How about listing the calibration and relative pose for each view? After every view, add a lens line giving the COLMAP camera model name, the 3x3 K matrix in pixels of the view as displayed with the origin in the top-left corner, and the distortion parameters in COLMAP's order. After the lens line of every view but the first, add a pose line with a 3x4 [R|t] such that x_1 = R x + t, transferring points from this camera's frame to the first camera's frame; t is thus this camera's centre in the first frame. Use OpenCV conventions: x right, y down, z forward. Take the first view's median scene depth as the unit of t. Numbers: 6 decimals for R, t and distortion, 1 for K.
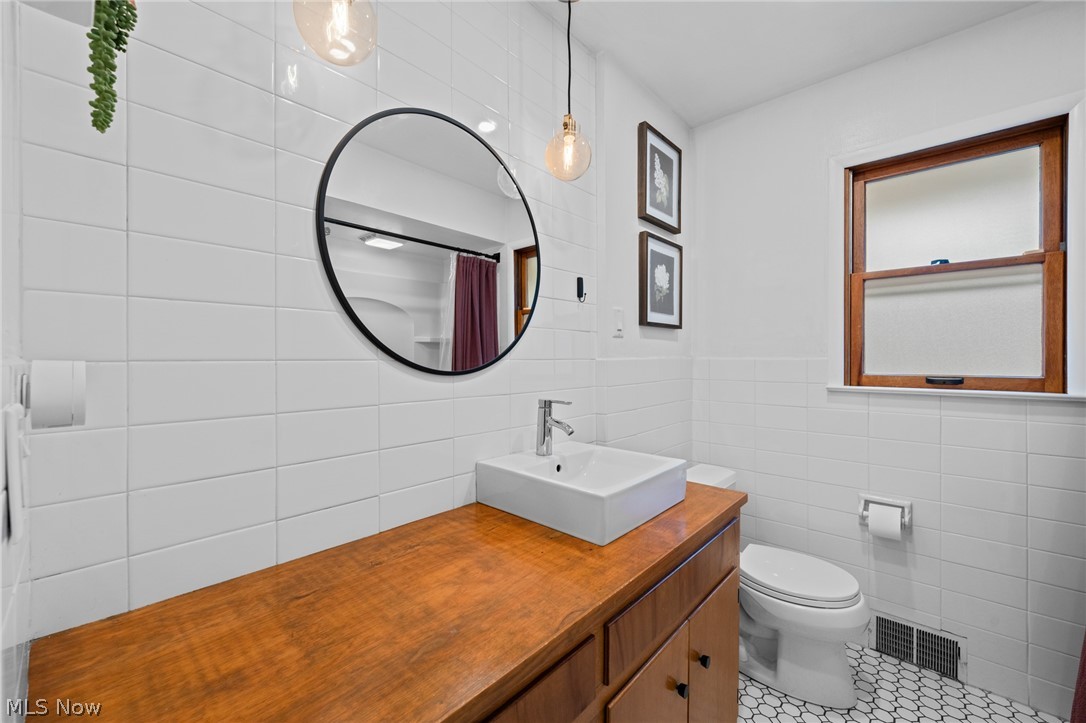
lens RADIAL K [[413.5, 0, 553.9], [0, 413.5, 359.9], [0, 0, 1]] dist [-0.002678, 0.000687]
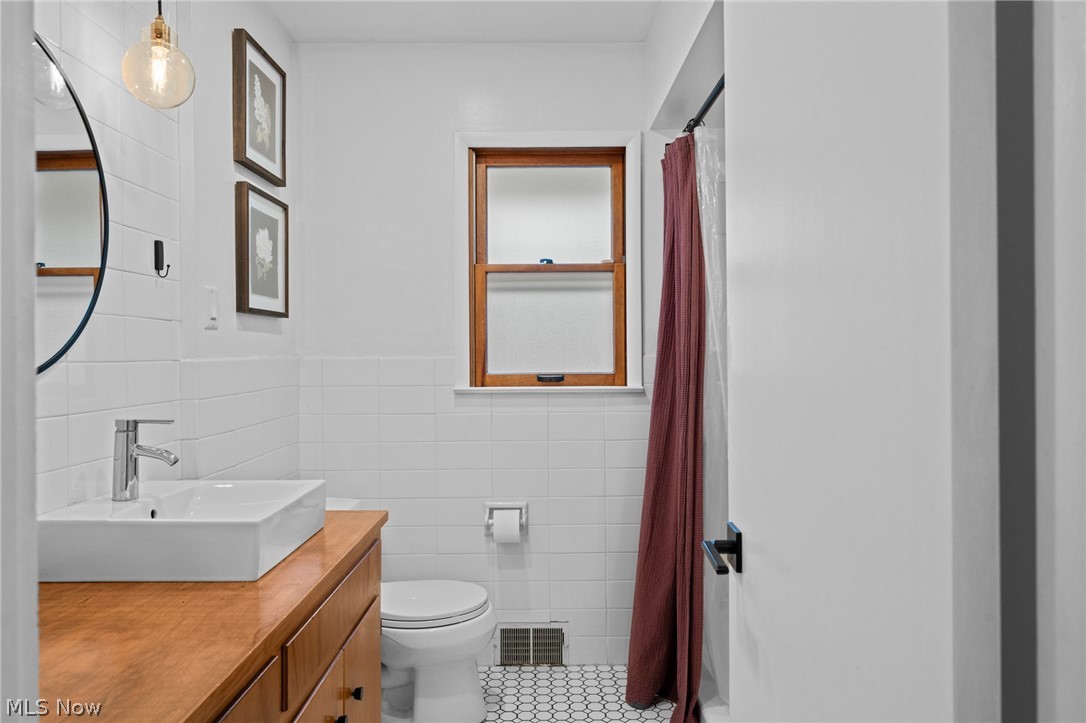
lens RADIAL K [[720.2, 0, 543.8], [0, 720.2, 362.0], [0, 0, 1]] dist [0.003953, 0.001672]
pose [[0.736298, -0.011127, 0.676566, -0.291760], [0.008791, 0.999938, 0.006879, -0.002420], [-0.676601, 0.000883, 0.736350, -0.323449]]
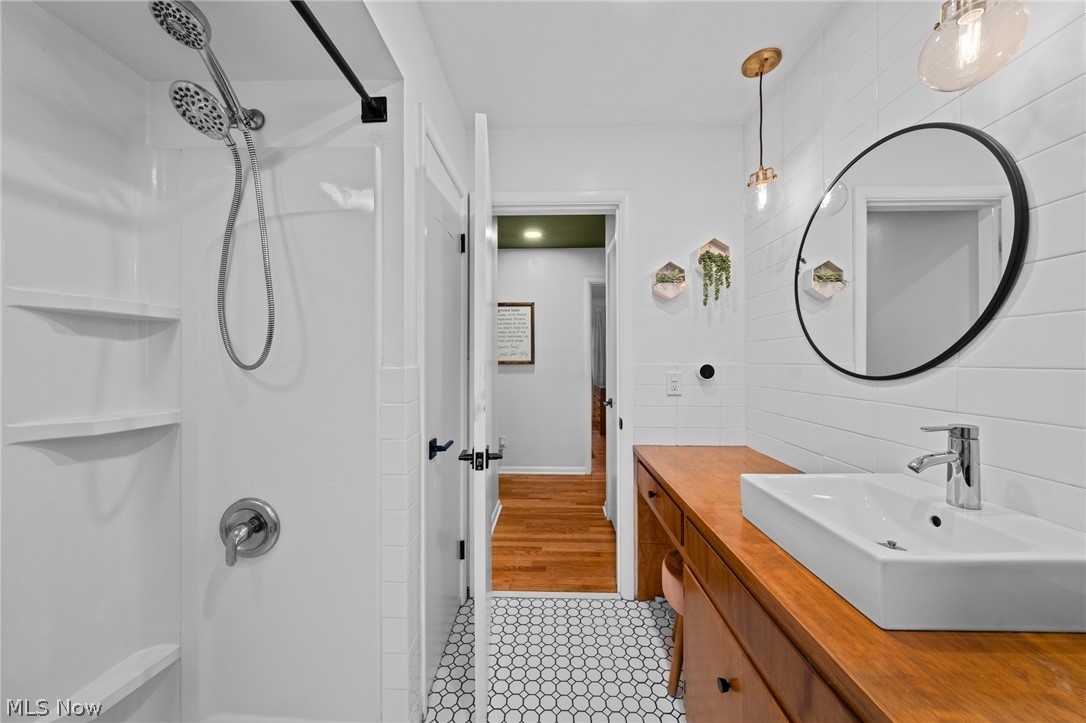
lens RADIAL K [[372.1, 0, 543.5], [0, 372.1, 358.3], [0, 0, 1]] dist [0.000010, 0.000000]
pose [[-0.756237, -0.005960, -0.654270, 0.887730], [-0.005481, 0.999981, -0.002775, -0.011277], [0.654274, 0.001488, -0.756256, 0.986603]]
